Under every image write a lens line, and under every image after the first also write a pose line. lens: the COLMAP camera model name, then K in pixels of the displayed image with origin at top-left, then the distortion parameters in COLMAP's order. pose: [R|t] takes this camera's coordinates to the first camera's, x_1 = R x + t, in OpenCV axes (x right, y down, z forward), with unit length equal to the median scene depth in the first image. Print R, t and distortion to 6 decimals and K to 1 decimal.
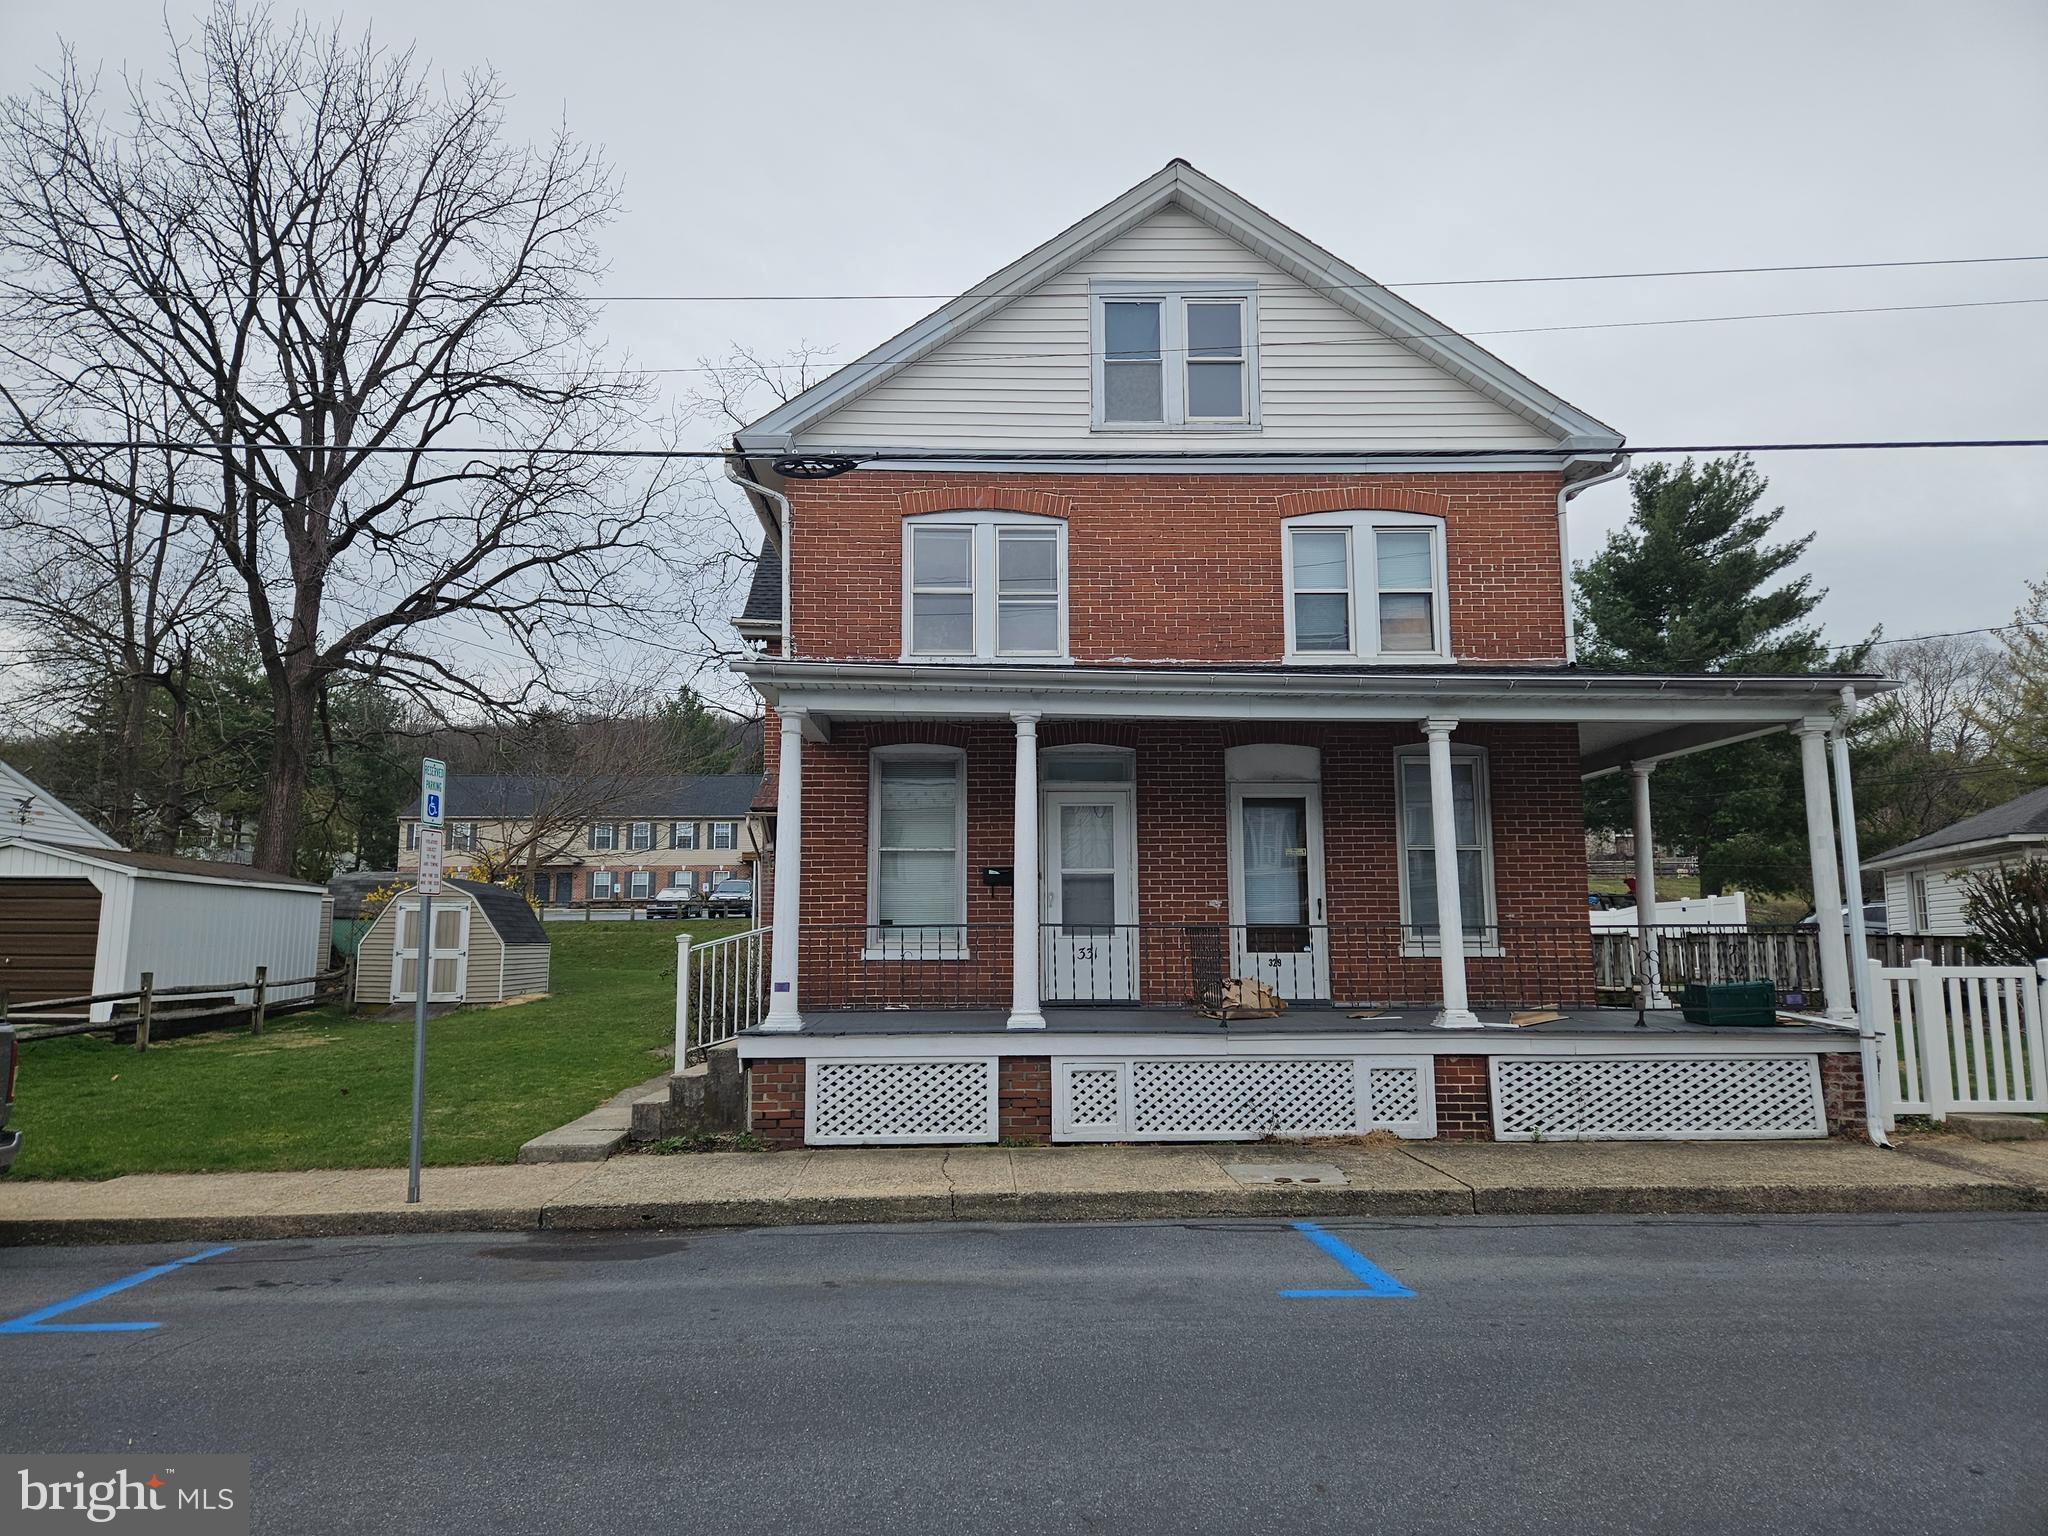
lens RADIAL K [[1349.4, 0, 1022.6], [0, 1349.4, 758.6], [0, 0, 1]] dist [0.080895, -0.061210]
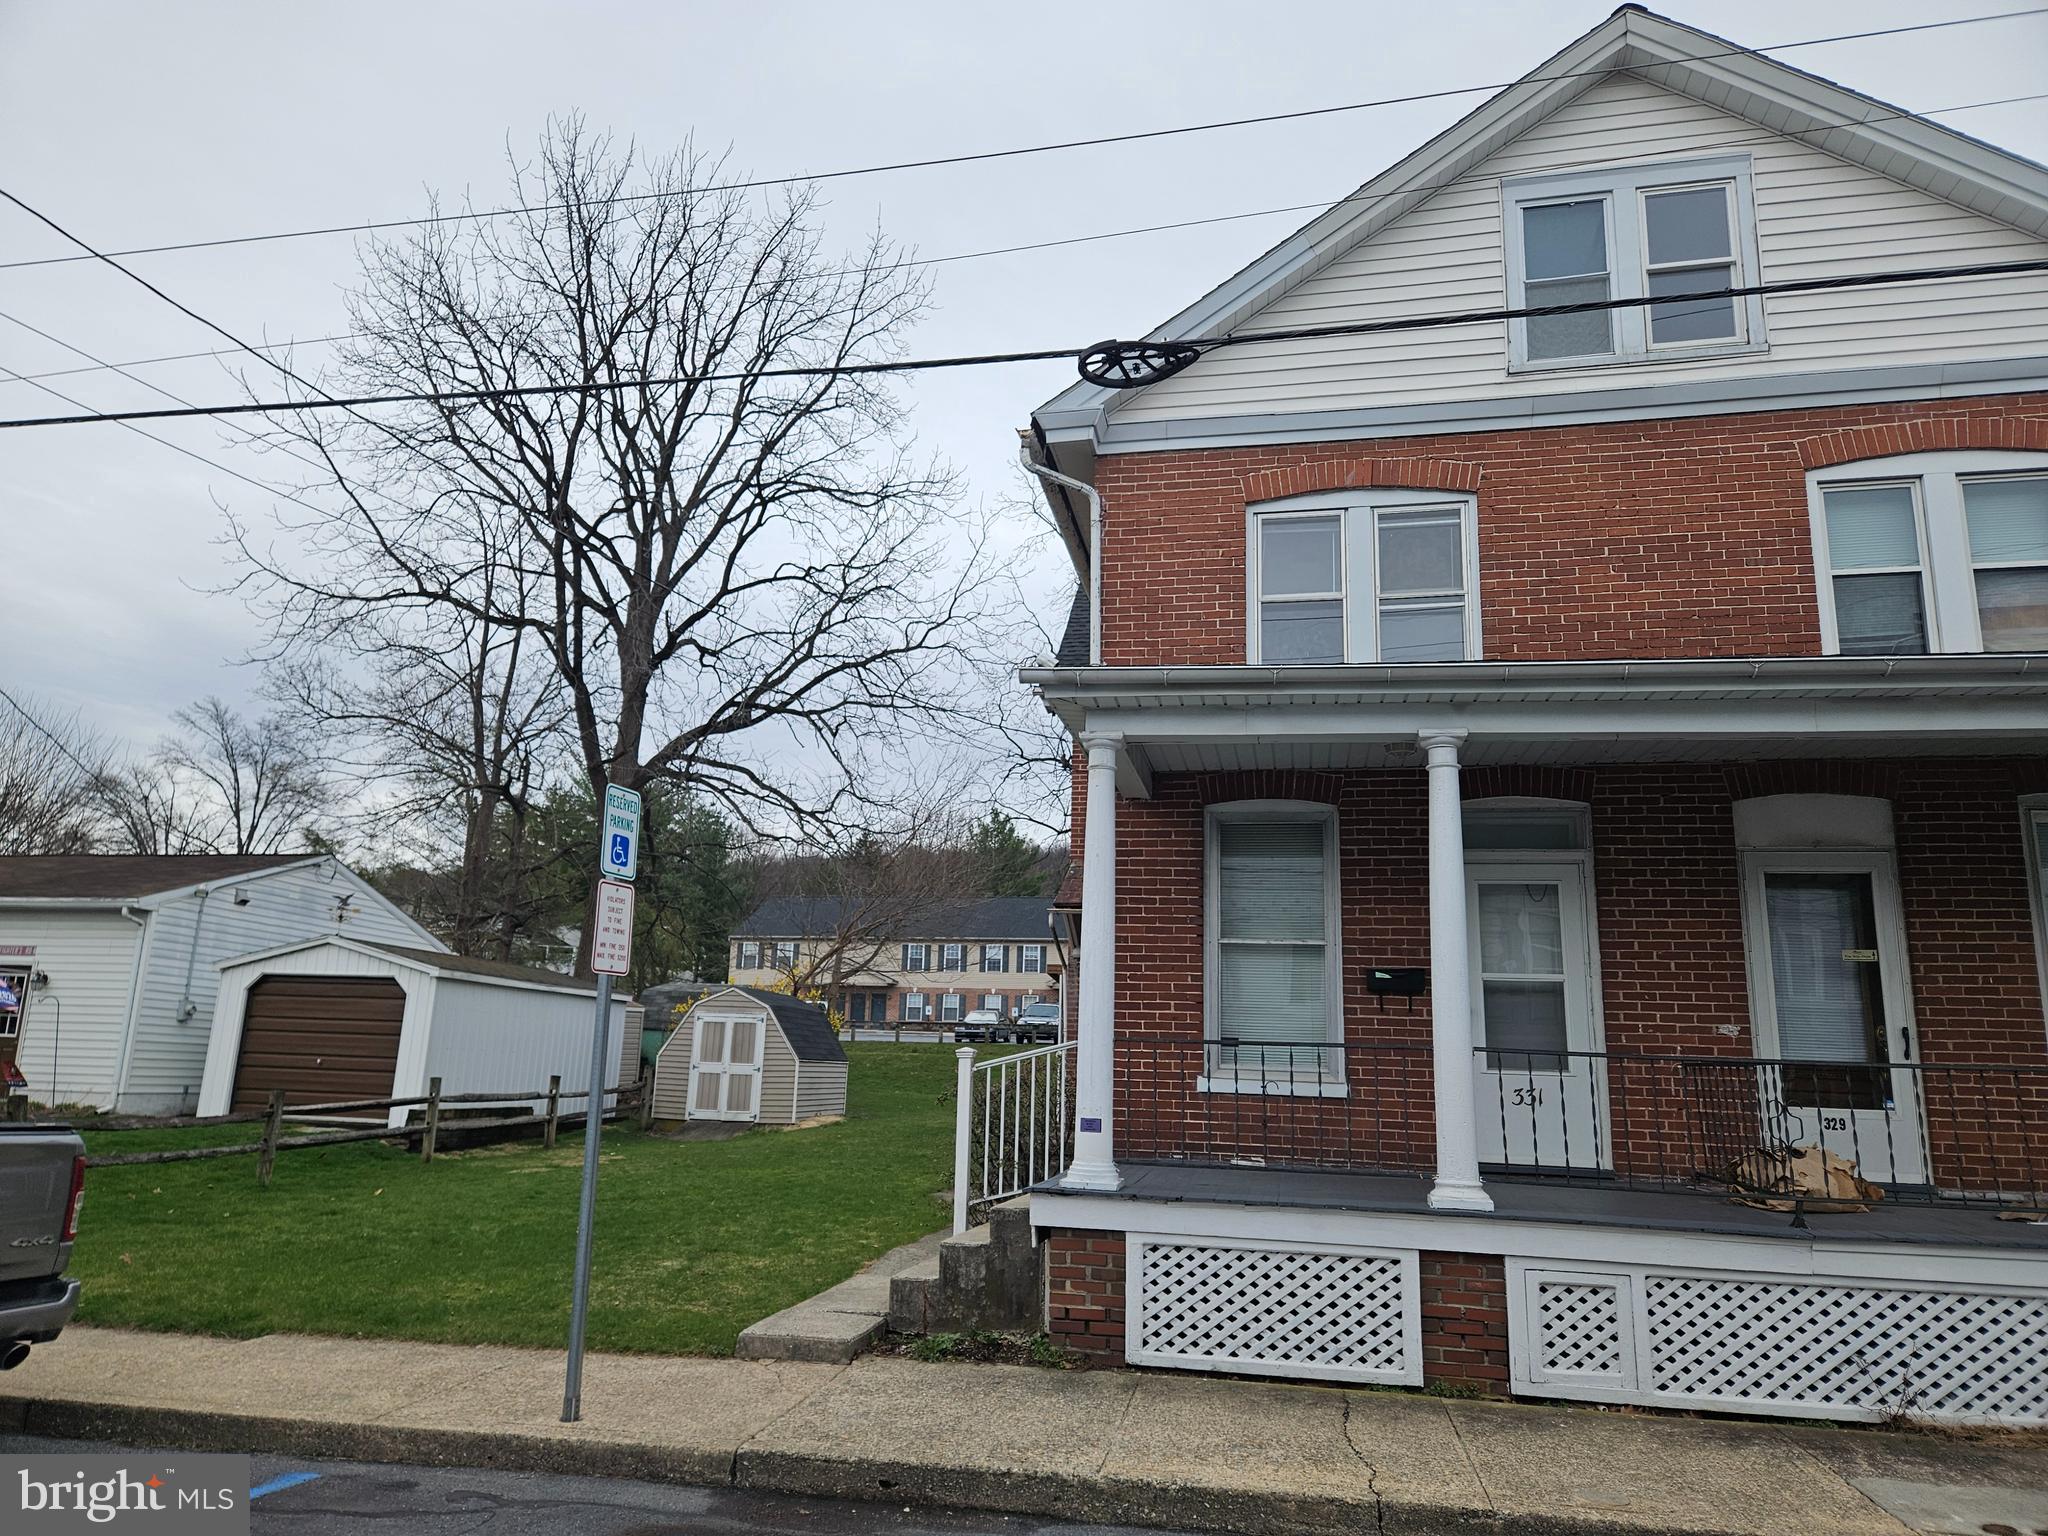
lens RADIAL K [[1365.6, 0, 1015.9], [0, 1365.6, 792.3], [0, 0, 1]] dist [0.086958, -0.073747]
pose [[0.973386, -0.012887, -0.228808, -0.040365], [-0.003091, 0.997588, -0.069337, 0.036874], [0.229149, 0.068199, 0.970999, 0.231106]]
